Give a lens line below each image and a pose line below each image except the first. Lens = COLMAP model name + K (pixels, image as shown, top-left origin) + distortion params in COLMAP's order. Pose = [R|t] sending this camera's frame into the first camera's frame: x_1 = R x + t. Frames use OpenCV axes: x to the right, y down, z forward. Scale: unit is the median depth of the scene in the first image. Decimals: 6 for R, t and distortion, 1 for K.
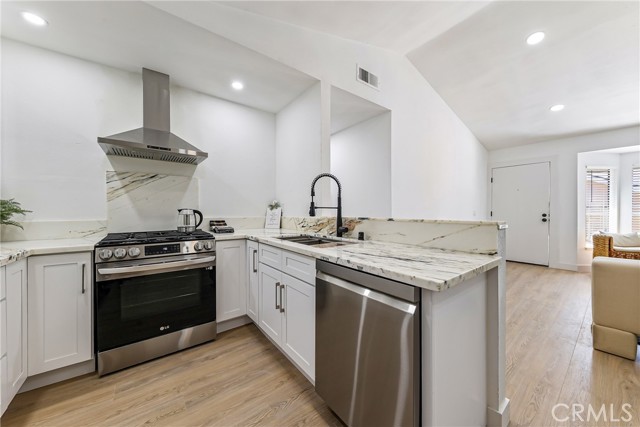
lens RADIAL K [[227.4, 0, 320.0], [0, 227.4, 213.5], [0, 0, 1]] dist [-0.000300, -0.000157]
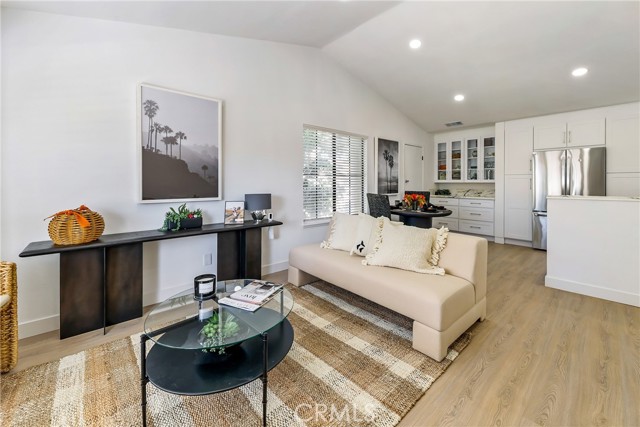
lens RADIAL K [[262.6, 0, 320.0], [0, 262.6, 183.2], [0, 0, 1]] dist [-0.000919, -0.000137]
pose [[-0.997420, 0.002634, -0.071744, 2.220102], [0.001967, 0.999954, 0.009372, -0.076952], [0.071766, 0.009206, -0.997379, 2.340418]]
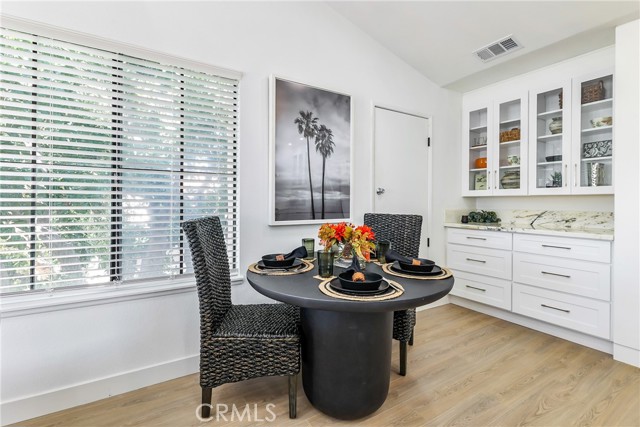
lens RADIAL K [[301.3, 0, 322.0], [0, 301.3, 201.4], [0, 0, 1]] dist [0.002676, 0.000388]
pose [[-0.995988, -0.003721, 0.089409, 1.068511], [-0.003605, 0.999992, 0.001458, -0.013889], [-0.089413, 0.001129, -0.995994, 0.800080]]
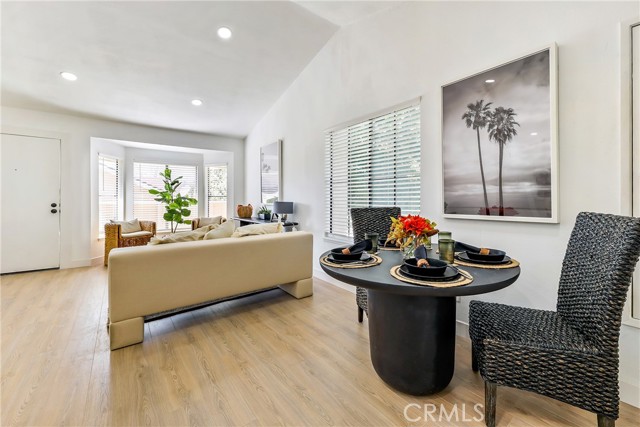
lens RADIAL K [[265.6, 0, 322.0], [0, 265.6, 197.9], [0, 0, 1]] dist [0.000124, -0.000281]
pose [[-0.001008, 0.005818, 0.999983, 0.107710], [0.011384, 0.999918, -0.005806, -0.002565], [-0.999935, 0.011378, -0.001075, 0.117500]]
